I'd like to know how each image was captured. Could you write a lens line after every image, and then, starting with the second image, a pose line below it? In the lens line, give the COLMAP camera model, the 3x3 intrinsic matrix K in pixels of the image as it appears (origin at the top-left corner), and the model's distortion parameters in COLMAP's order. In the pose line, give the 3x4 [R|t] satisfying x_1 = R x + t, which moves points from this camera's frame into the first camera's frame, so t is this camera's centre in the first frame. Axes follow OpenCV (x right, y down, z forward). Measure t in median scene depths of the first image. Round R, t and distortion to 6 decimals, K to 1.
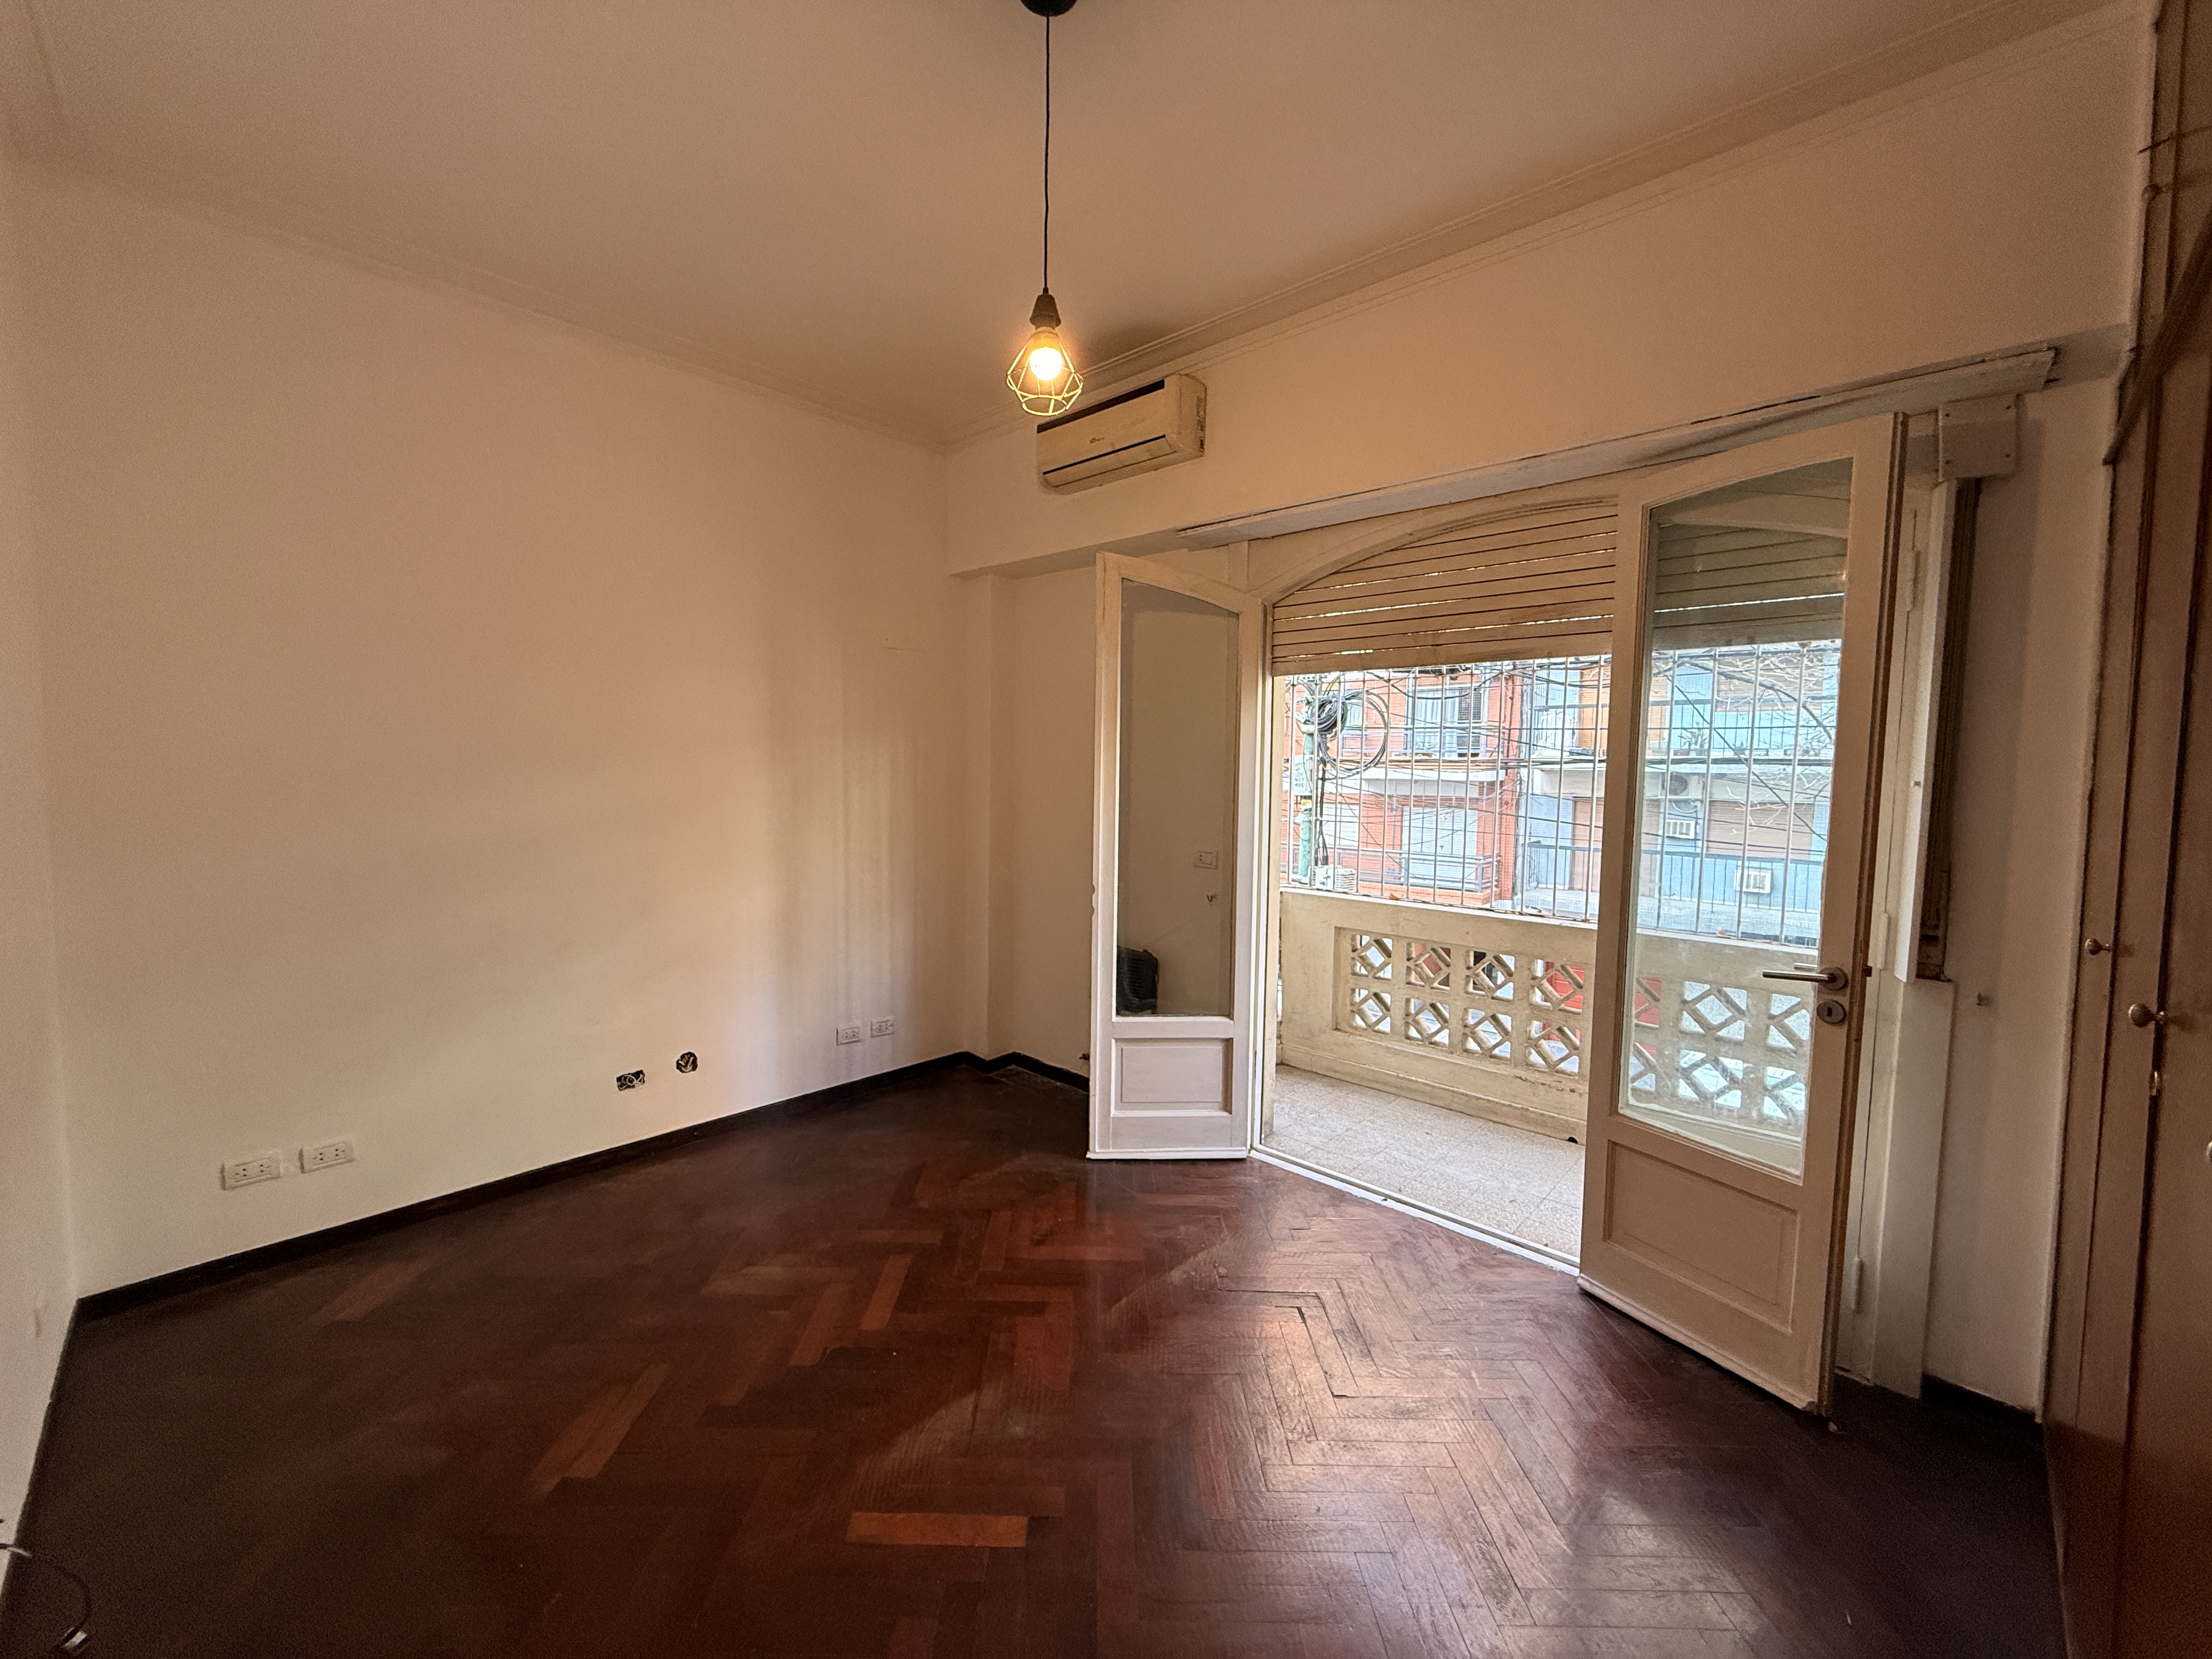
lens RADIAL K [[875.3, 0, 1099.8], [0, 875.3, 826.6], [0, 0, 1]] dist [0.000841, 0.000401]
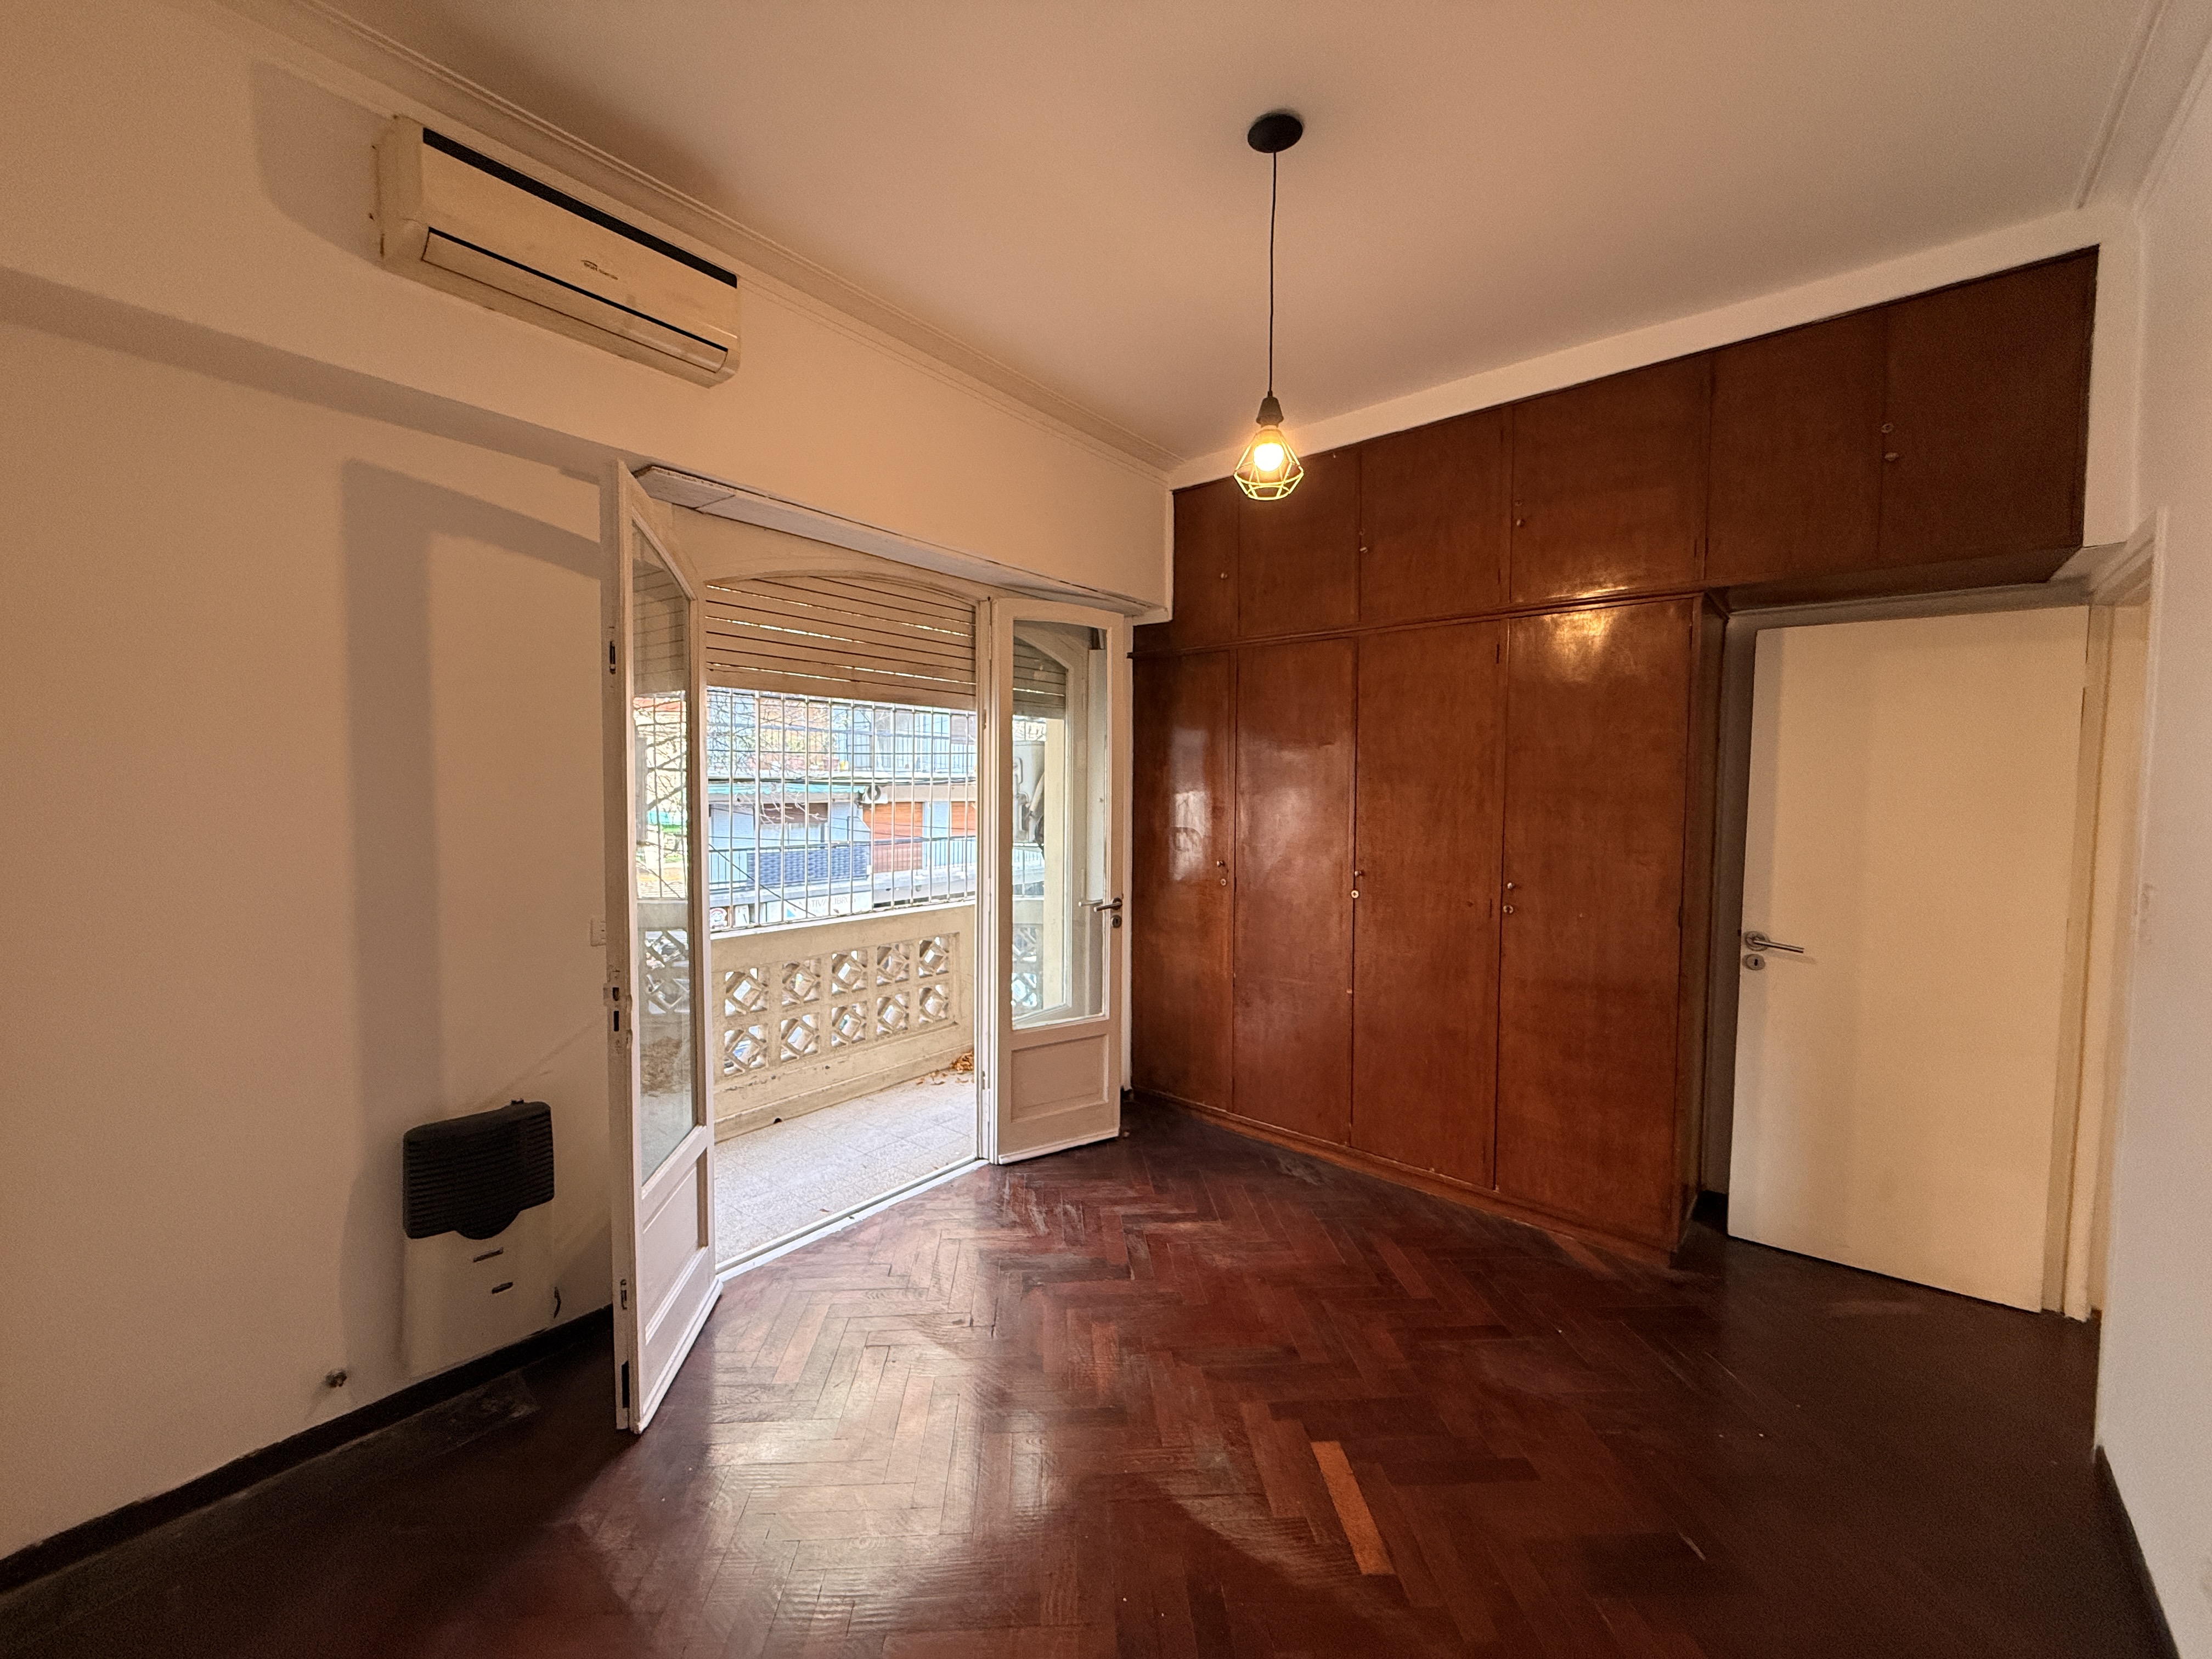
lens RADIAL K [[875.3, 0, 1099.8], [0, 875.3, 826.6], [0, 0, 1]] dist [0.000841, 0.000401]
pose [[-0.065226, -0.062876, 0.995888, -0.840084], [0.061422, 0.995867, 0.066897, -0.097478], [-0.995978, 0.065533, -0.061094, 0.917086]]
